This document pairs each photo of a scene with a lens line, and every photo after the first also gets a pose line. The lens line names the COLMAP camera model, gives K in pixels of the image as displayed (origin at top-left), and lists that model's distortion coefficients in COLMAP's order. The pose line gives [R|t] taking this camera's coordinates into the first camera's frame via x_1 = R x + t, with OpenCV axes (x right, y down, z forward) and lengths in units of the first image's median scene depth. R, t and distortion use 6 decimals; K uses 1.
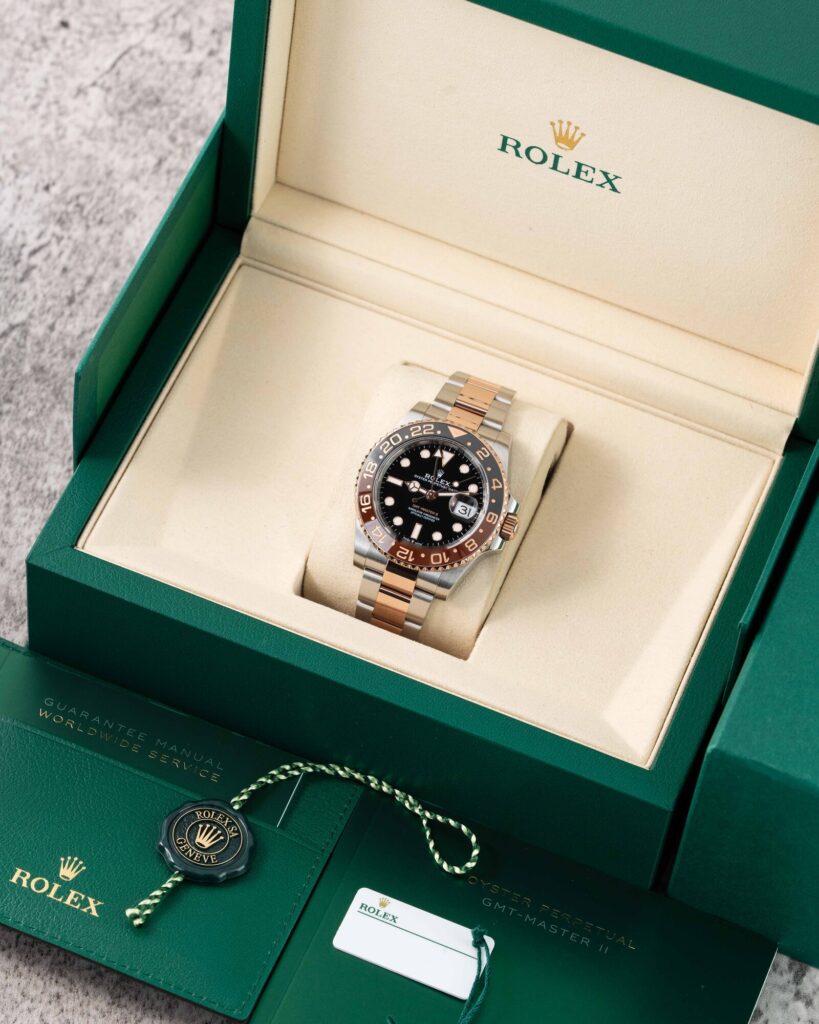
lens RADIAL K [[4766.1, 0, 409.7], [0, 4766.1, 512.2], [0, 0, 1]] dist [-0.144061, 0.000000]
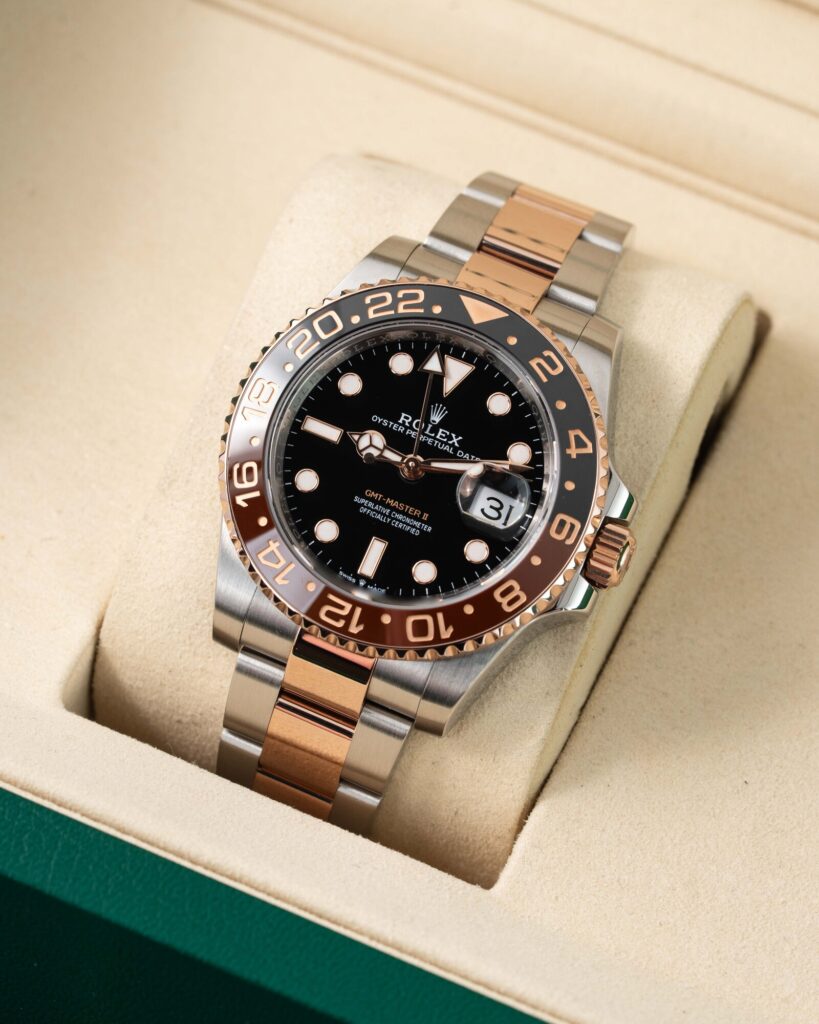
lens RADIAL K [[4766.1, 0, 408.5], [0, 4766.1, 511.2], [0, 0, 1]] dist [-0.144061, 0.000000]
pose [[0.999435, 0.028567, -0.017713, 0.011228], [-0.029068, 0.999165, -0.028702, 0.011352], [0.016878, 0.029201, 0.999431, 0.603595]]
